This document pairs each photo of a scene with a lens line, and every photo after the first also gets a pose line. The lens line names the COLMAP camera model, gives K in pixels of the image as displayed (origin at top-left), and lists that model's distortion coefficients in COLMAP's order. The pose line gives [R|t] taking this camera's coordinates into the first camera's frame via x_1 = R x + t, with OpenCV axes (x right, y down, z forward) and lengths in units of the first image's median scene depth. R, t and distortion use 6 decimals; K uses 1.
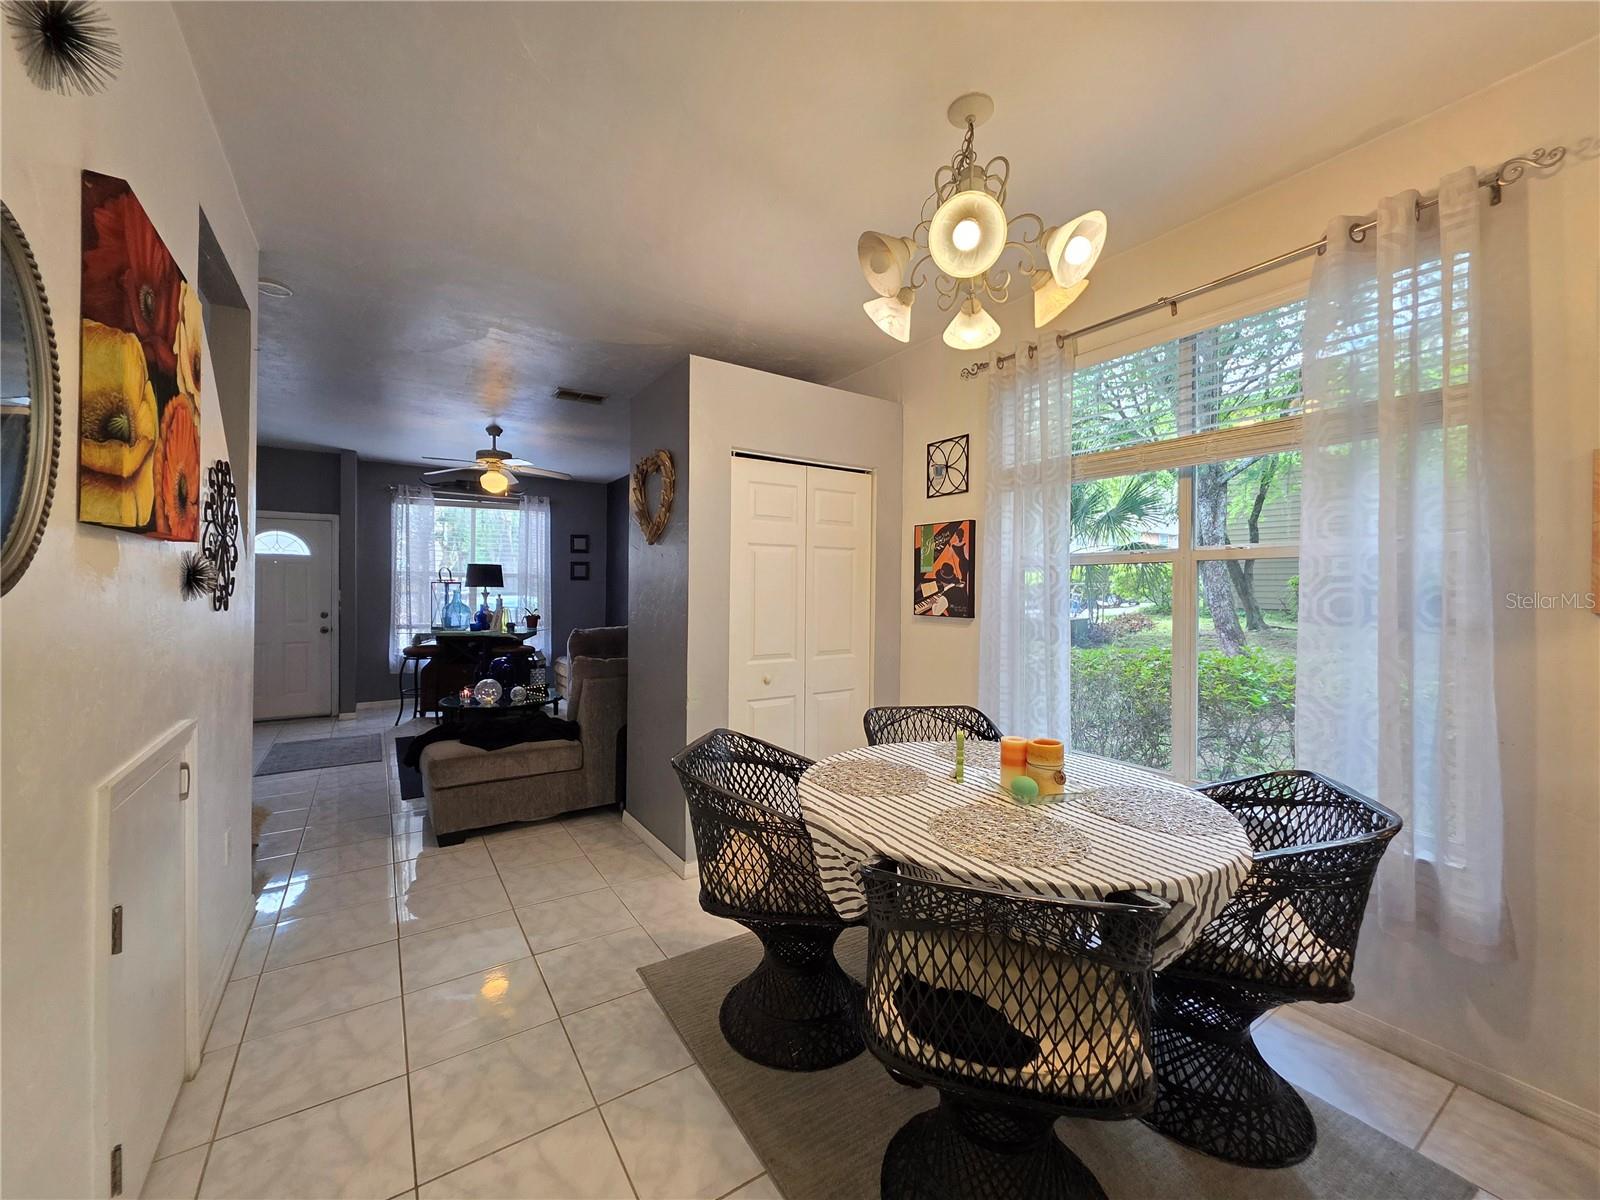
lens RADIAL K [[647.7, 0, 803.3], [0, 647.7, 590.5], [0, 0, 1]] dist [-0.001423, 0.000215]
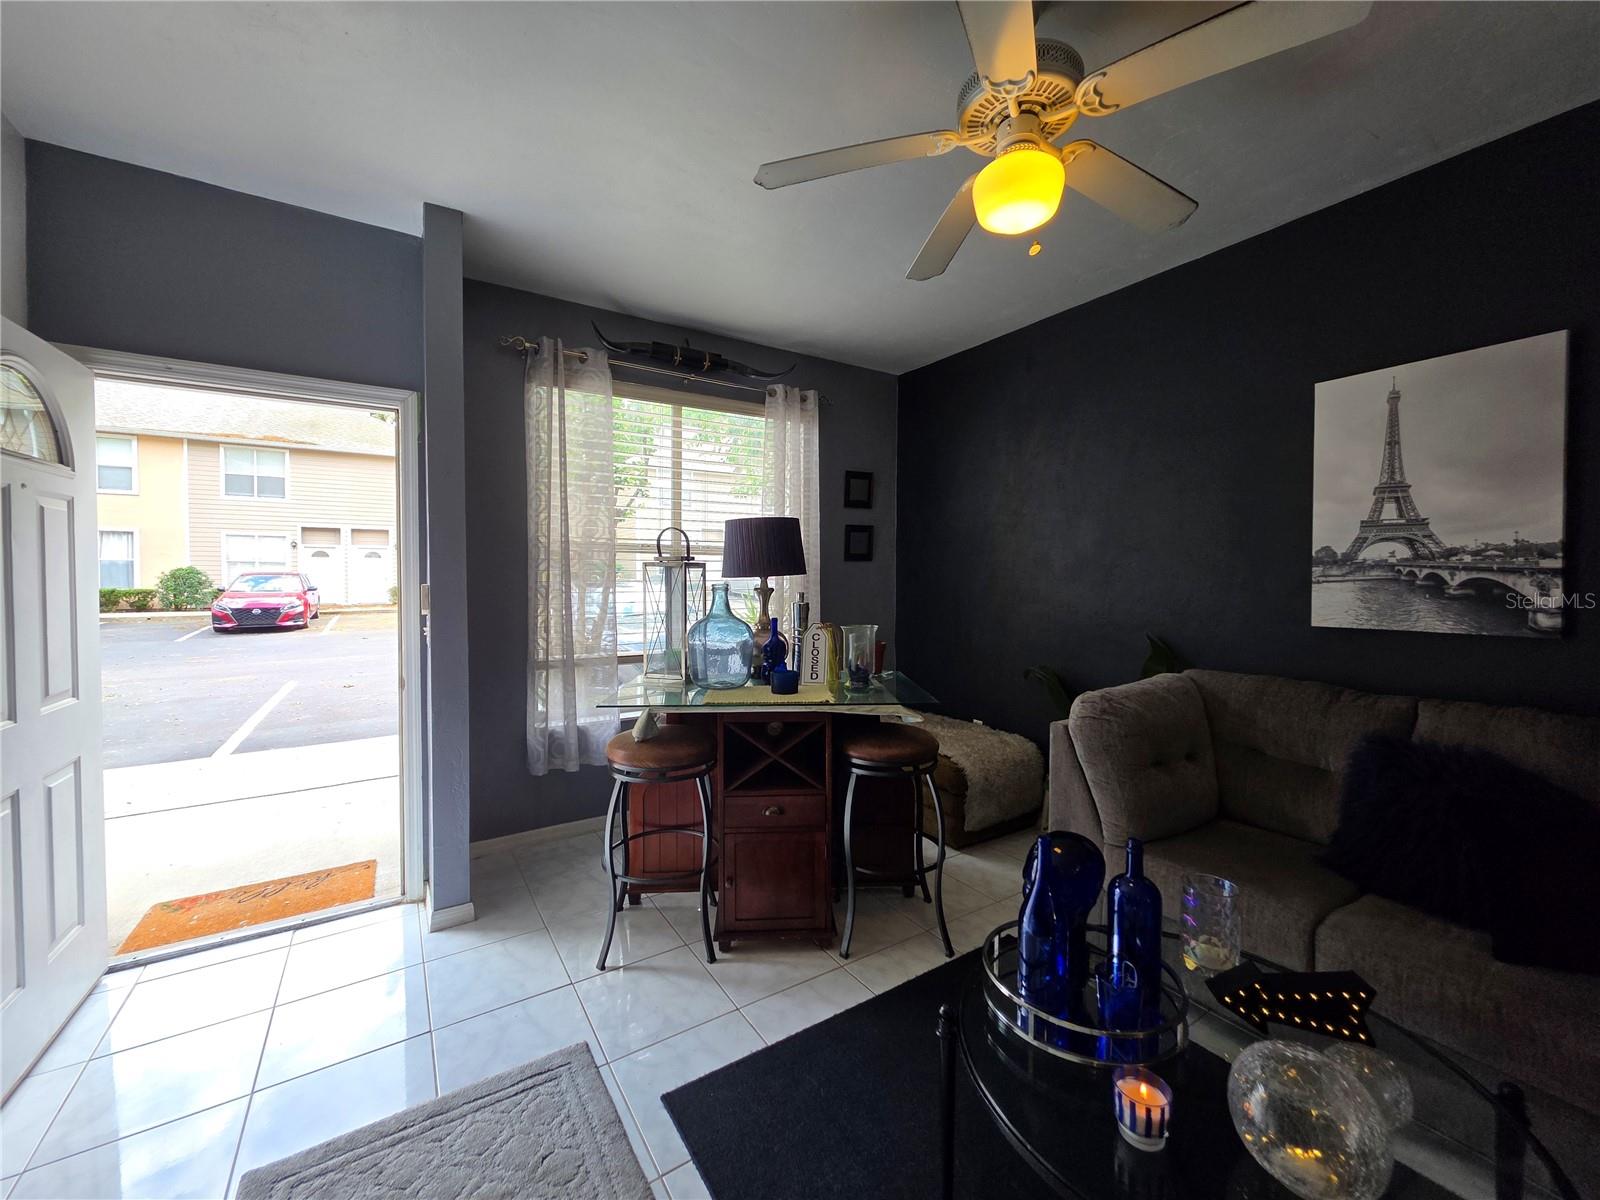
lens RADIAL K [[647.7, 0, 806.5], [0, 647.7, 588.8], [0, 0, 1]] dist [-0.001423, 0.000215]
pose [[0.999997, -0.001897, 0.001321, -0.433542], [0.001872, 0.999820, 0.018857, -0.004143], [-0.001356, -0.018855, 0.999821, 0.543264]]
